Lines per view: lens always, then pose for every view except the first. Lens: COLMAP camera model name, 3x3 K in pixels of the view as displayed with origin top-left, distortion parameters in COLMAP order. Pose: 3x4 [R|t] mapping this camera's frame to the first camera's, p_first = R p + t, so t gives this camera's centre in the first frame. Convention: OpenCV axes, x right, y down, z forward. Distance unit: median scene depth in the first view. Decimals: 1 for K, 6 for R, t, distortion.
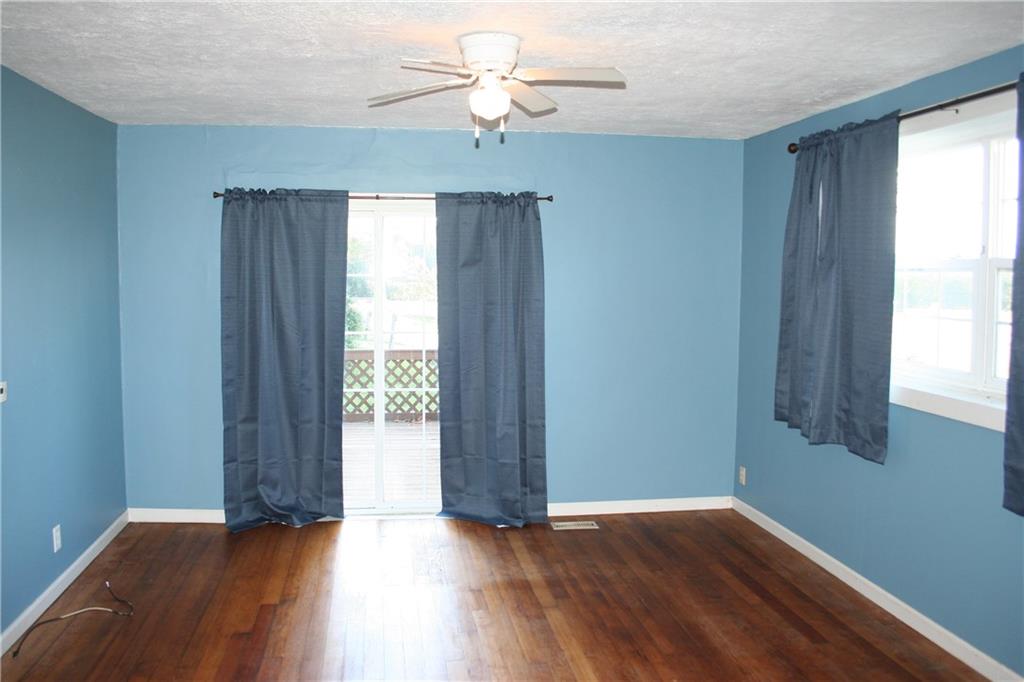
lens RADIAL K [[857.6, 0, 501.3], [0, 857.6, 342.0], [0, 0, 1]] dist [-0.153664, 0.127917]
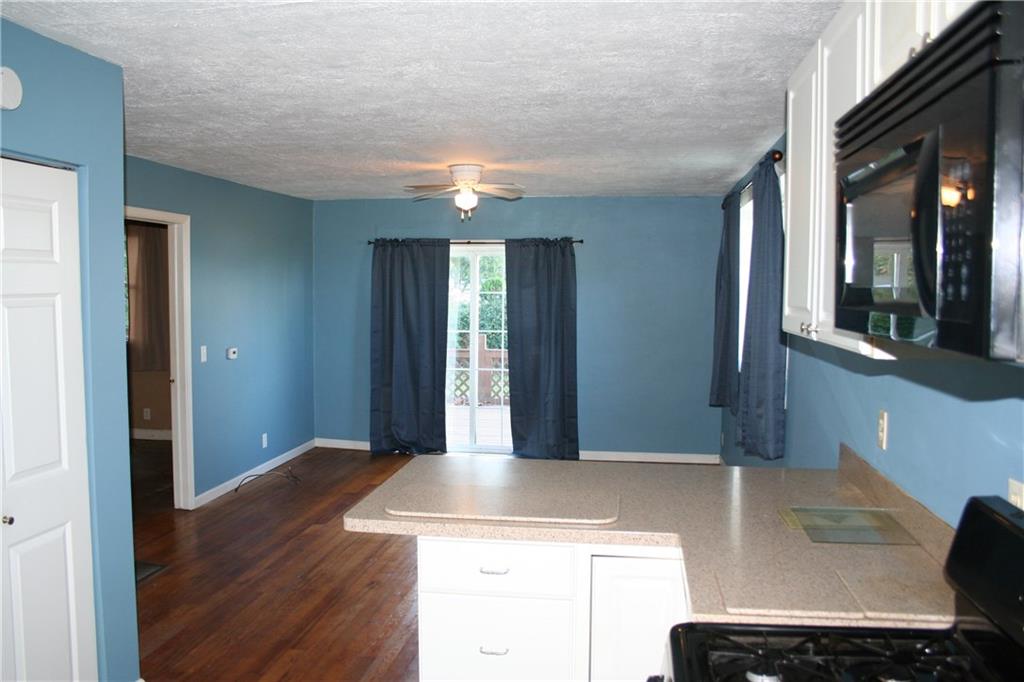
lens RADIAL K [[857.6, 0, 501.3], [0, 857.6, 342.0], [0, 0, 1]] dist [-0.153664, 0.127917]
pose [[0.953635, 0.017216, -0.300471, 0.380764], [-0.023671, 0.999560, -0.017858, 0.036038], [0.300032, 0.024143, 0.953624, -0.456986]]
